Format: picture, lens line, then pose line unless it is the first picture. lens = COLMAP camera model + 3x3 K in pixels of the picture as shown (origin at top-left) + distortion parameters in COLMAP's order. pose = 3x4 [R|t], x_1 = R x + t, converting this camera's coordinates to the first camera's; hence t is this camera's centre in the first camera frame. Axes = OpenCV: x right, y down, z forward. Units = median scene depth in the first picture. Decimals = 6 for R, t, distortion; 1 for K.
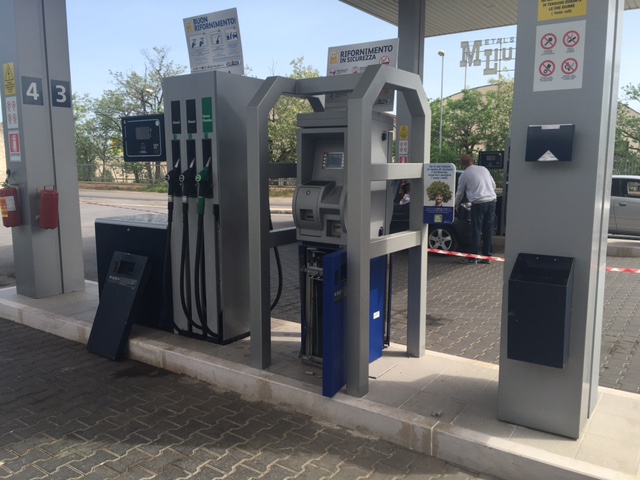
lens RADIAL K [[526.7, 0, 320.0], [0, 526.7, 240.0], [0, 0, 1]] dist [0.078212, -0.105054]
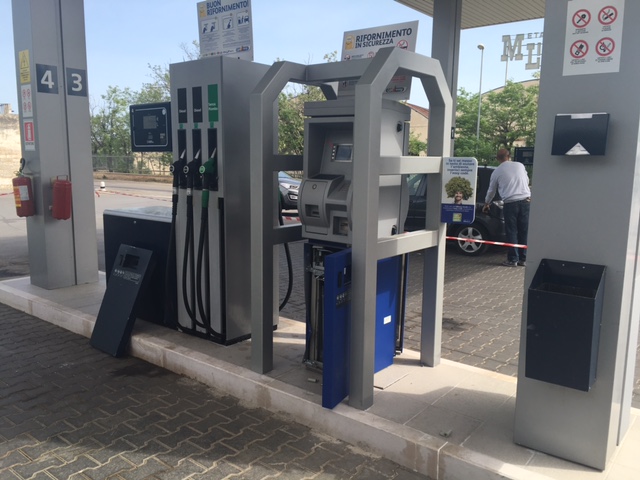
lens RADIAL K [[526.7, 0, 320.0], [0, 526.7, 240.0], [0, 0, 1]] dist [0.078212, -0.105054]
pose [[0.997807, 0.023195, -0.061999, 0.042113], [-0.022603, 0.999692, 0.010232, -0.005225], [0.062218, -0.008808, 0.998024, 0.064310]]
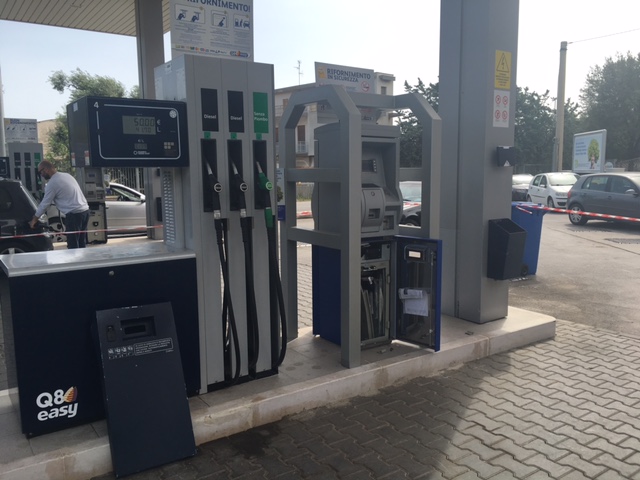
lens RADIAL K [[526.7, 0, 320.0], [0, 526.7, 240.0], [0, 0, 1]] dist [0.078212, -0.105054]
pose [[0.372558, -0.123845, 0.919708, -0.991643], [0.140624, 0.987145, 0.075961, -0.083483], [-0.917293, 0.101033, 0.385184, 0.600559]]
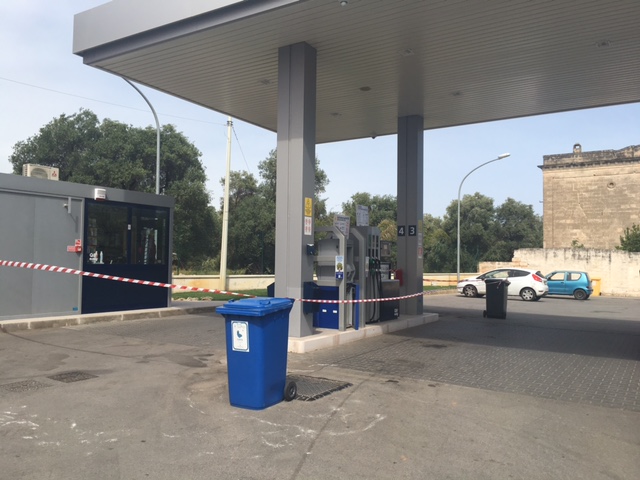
lens RADIAL K [[516.1, 0, 320.0], [0, 516.1, 240.0], [0, 0, 1]] dist [0.042033, -0.006854]
pose [[0.057258, -0.044151, -0.997383, 2.597533], [-0.154099, 0.986658, -0.052523, -0.066399], [0.986395, 0.156703, 0.049690, 0.696215]]
